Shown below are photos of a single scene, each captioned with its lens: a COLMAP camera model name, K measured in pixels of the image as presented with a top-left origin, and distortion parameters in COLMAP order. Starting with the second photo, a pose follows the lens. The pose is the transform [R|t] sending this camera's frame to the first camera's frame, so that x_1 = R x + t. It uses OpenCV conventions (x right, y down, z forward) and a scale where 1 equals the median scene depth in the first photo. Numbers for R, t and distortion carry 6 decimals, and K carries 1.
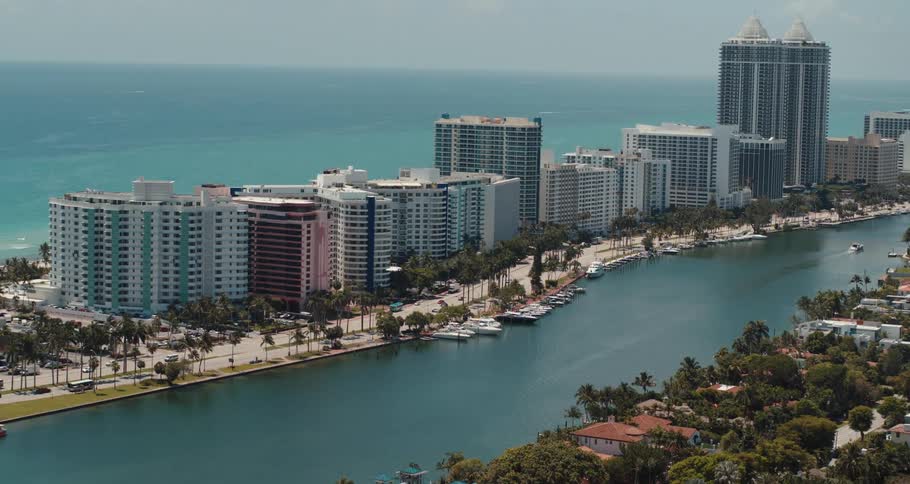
lens RADIAL K [[1896.9, 0, 455.0], [0, 1896.9, 242.0], [0, 0, 1]] dist [-0.050143, 0.063065]
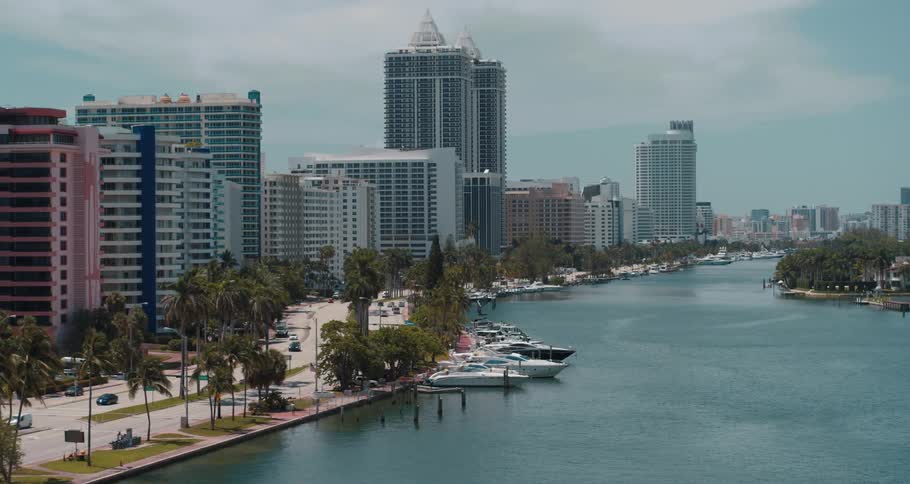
lens RADIAL K [[1896.9, 0, 455.0], [0, 1896.9, 242.0], [0, 0, 1]] dist [-0.050143, 0.063065]
pose [[0.946688, -0.028243, 0.320911, -0.093250], [0.056485, 0.995270, -0.079038, 0.034936], [-0.317161, 0.092951, 0.943806, 0.409452]]
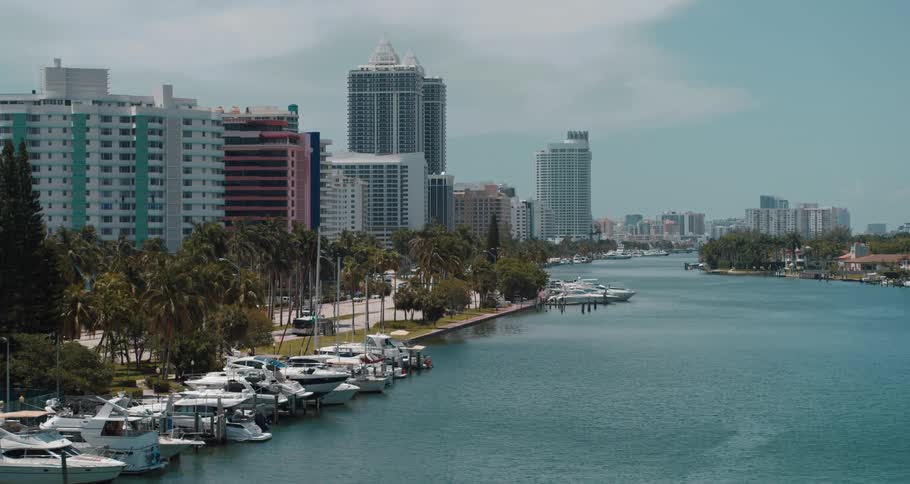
lens RADIAL K [[1896.9, 0, 455.0], [0, 1896.9, 242.0], [0, 0, 1]] dist [-0.050143, 0.063065]
pose [[0.918948, -0.023683, 0.393666, -0.197112], [0.059532, 0.995087, -0.079102, 0.052567], [-0.389859, 0.096127, 0.915844, 0.290126]]
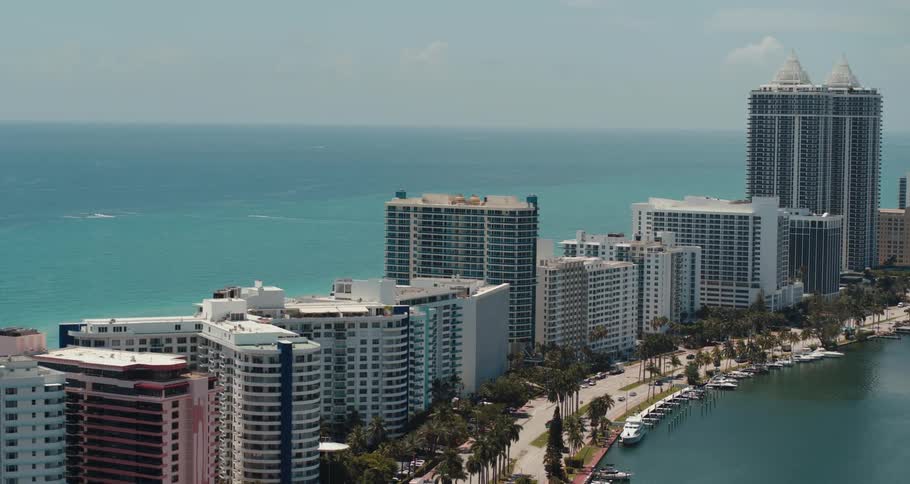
lens RADIAL K [[1896.9, 0, 455.0], [0, 1896.9, 242.0], [0, 0, 1]] dist [-0.050143, 0.063065]
pose [[0.999516, -0.010885, 0.029147, -0.005821], [0.011726, 0.999515, -0.028857, -0.028815], [-0.028819, 0.029185, 0.999159, 0.299567]]
